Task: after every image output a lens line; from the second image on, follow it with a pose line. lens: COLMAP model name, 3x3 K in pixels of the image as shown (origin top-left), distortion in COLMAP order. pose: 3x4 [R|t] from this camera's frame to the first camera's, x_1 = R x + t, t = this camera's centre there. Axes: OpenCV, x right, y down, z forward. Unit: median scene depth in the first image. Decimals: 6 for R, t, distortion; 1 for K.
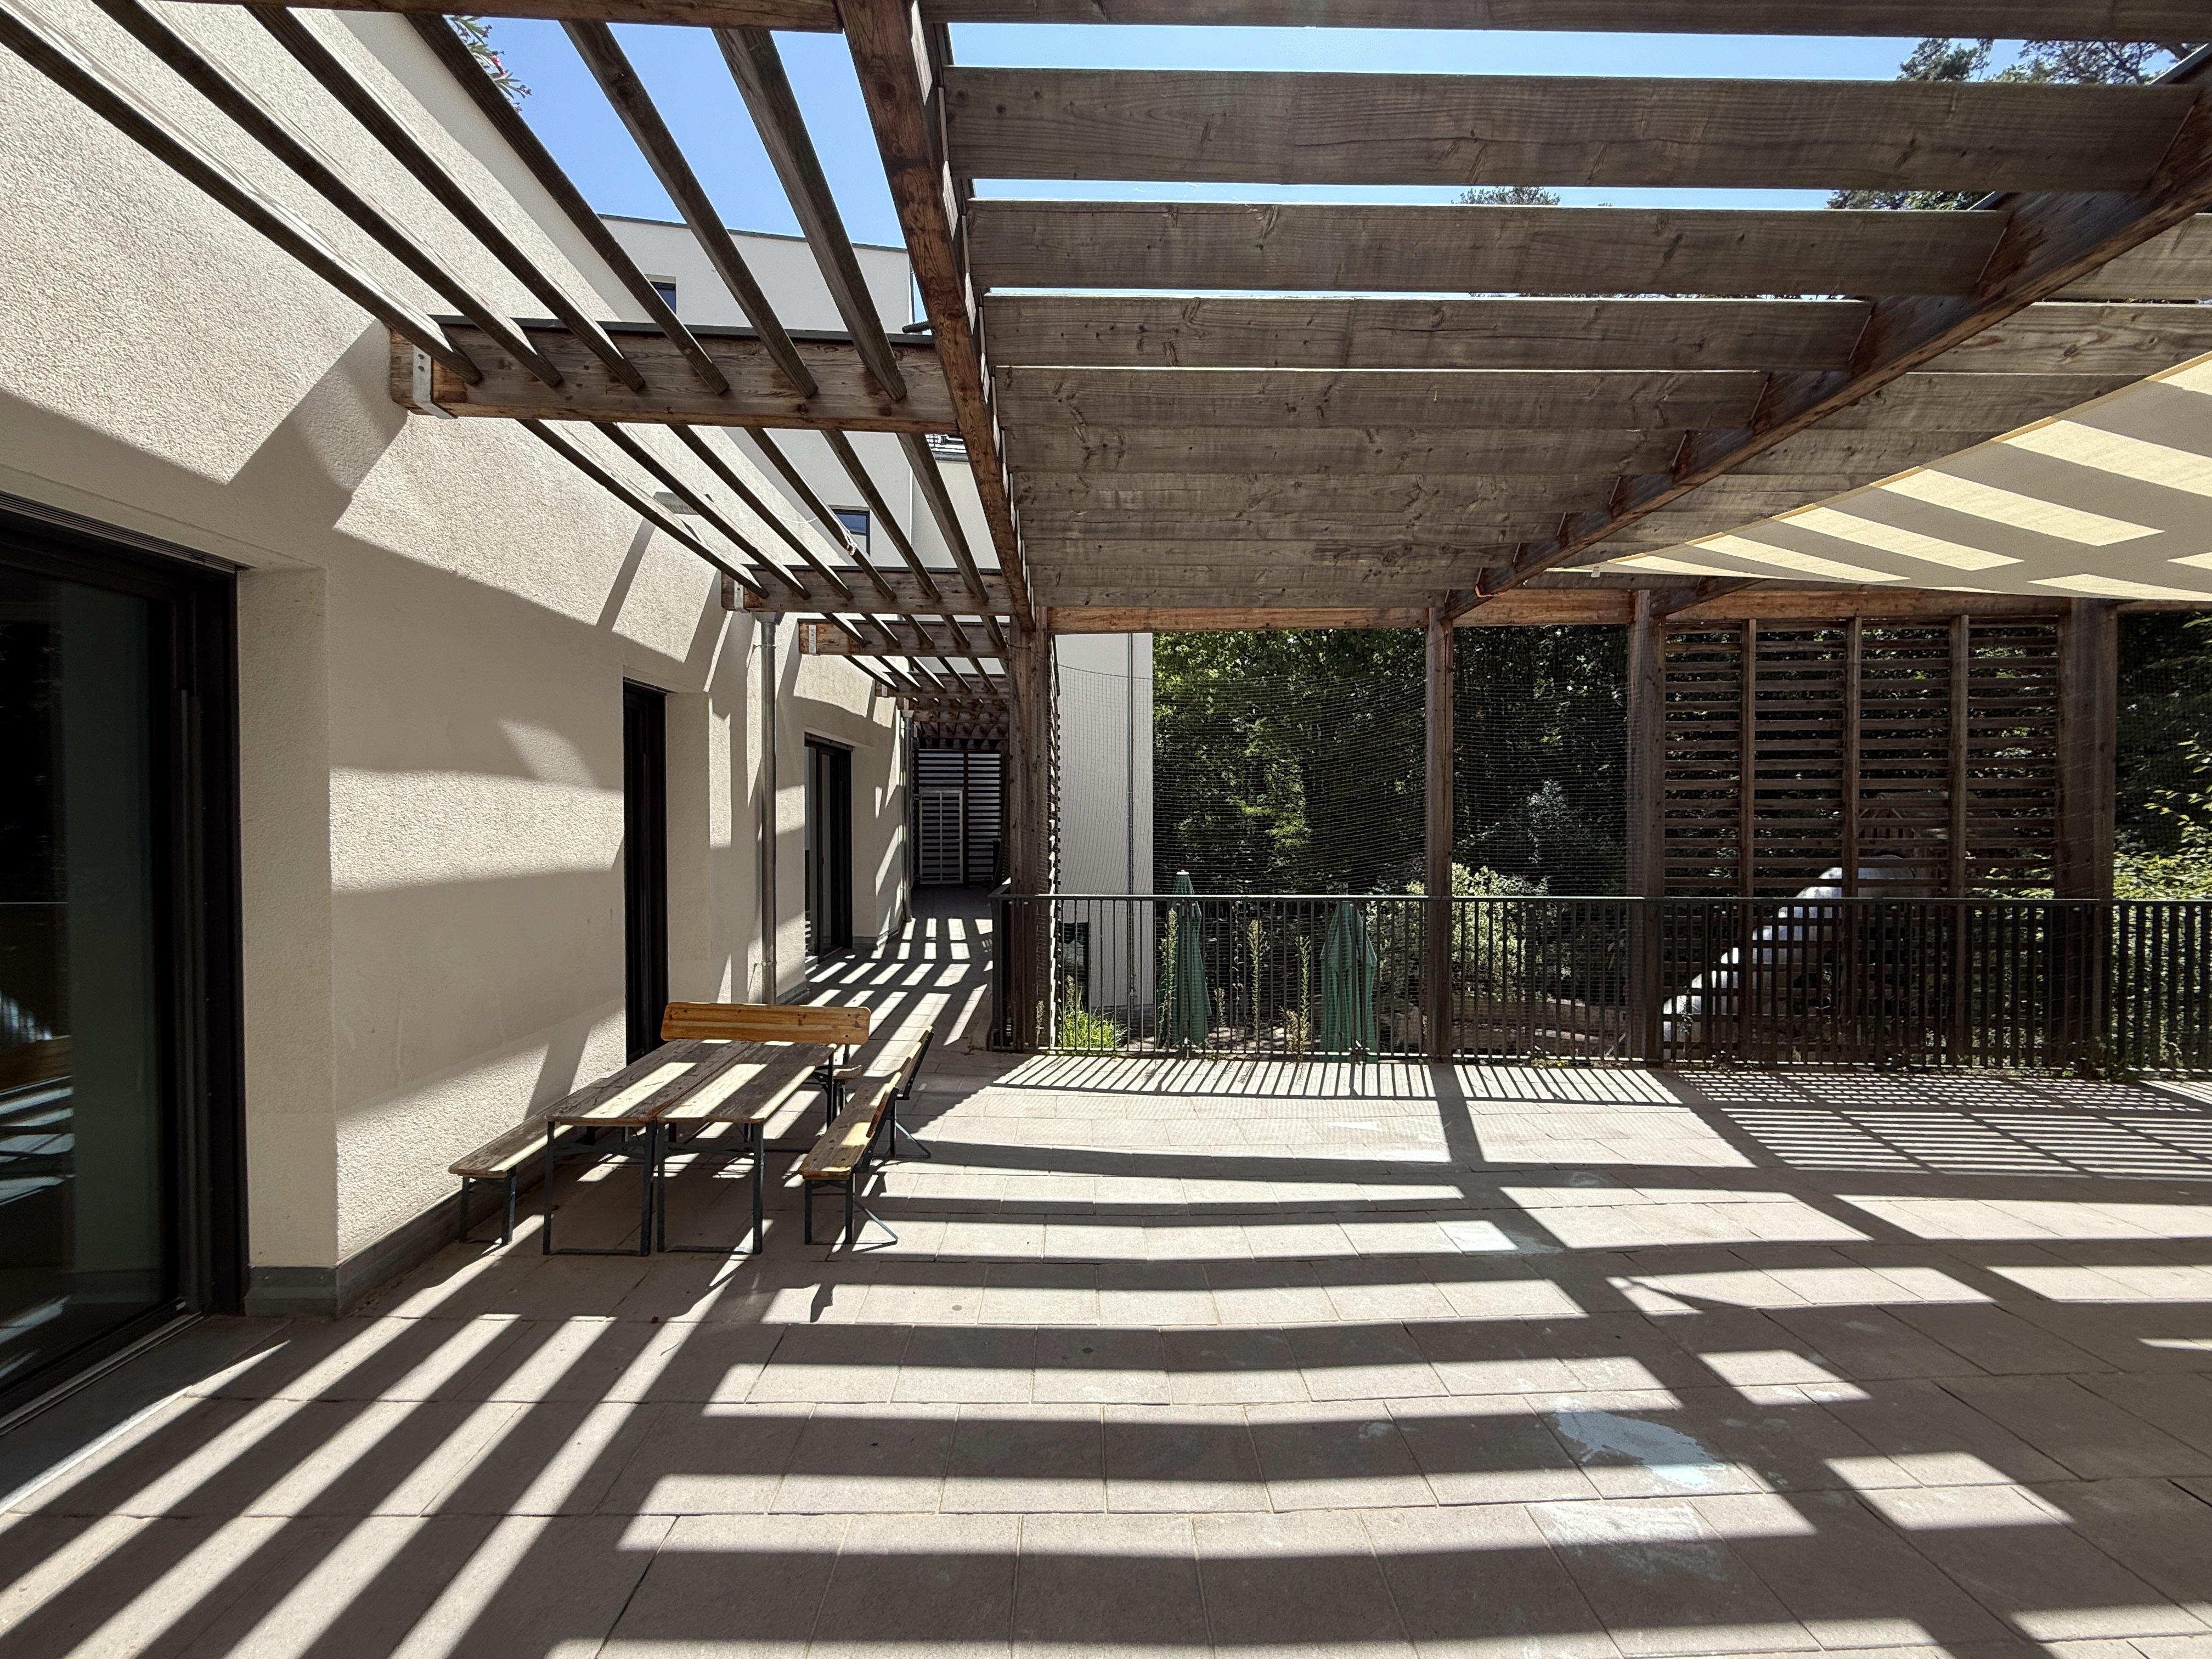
lens RADIAL K [[885.3, 0, 1101.6], [0, 885.3, 830.5], [0, 0, 1]] dist [-0.000720, 0.000086]
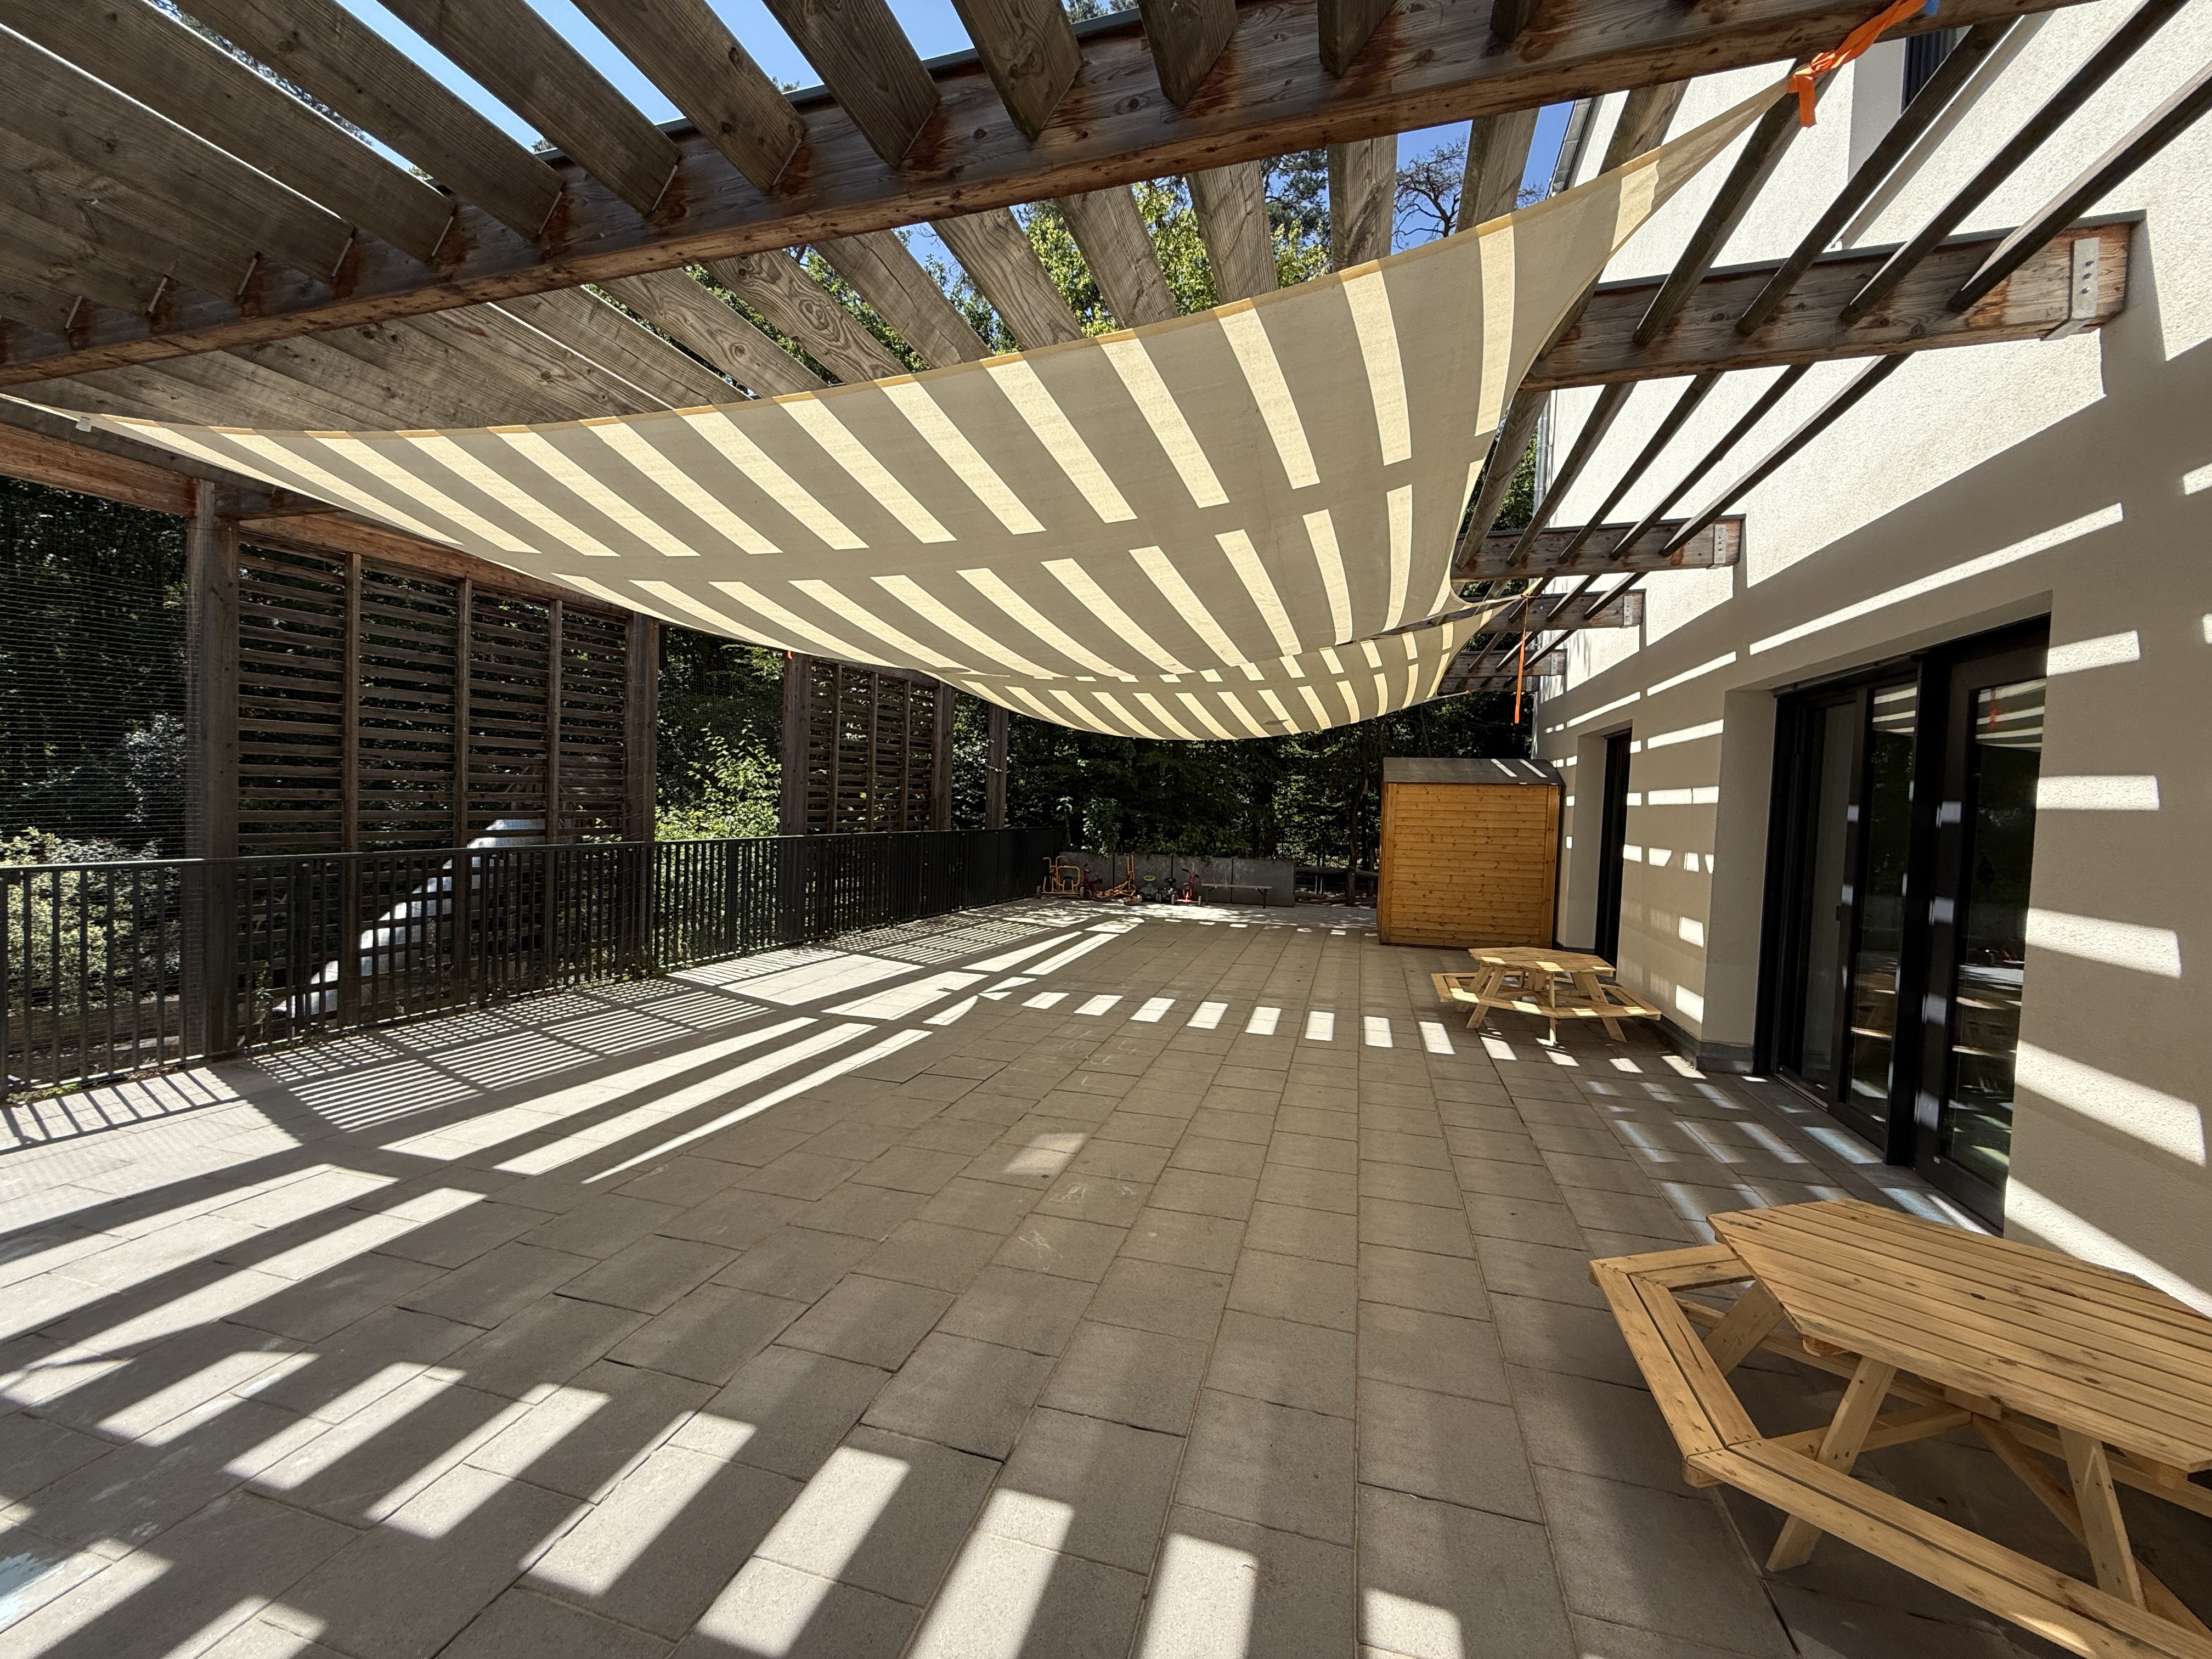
lens RADIAL K [[885.3, 0, 1101.6], [0, 885.3, 830.5], [0, 0, 1]] dist [-0.000720, 0.000086]
pose [[0.308143, -0.023221, 0.951057, 0.114849], [-0.022848, 0.999233, 0.031800, 0.005554], [-0.951066, -0.031529, 0.307376, -0.052398]]
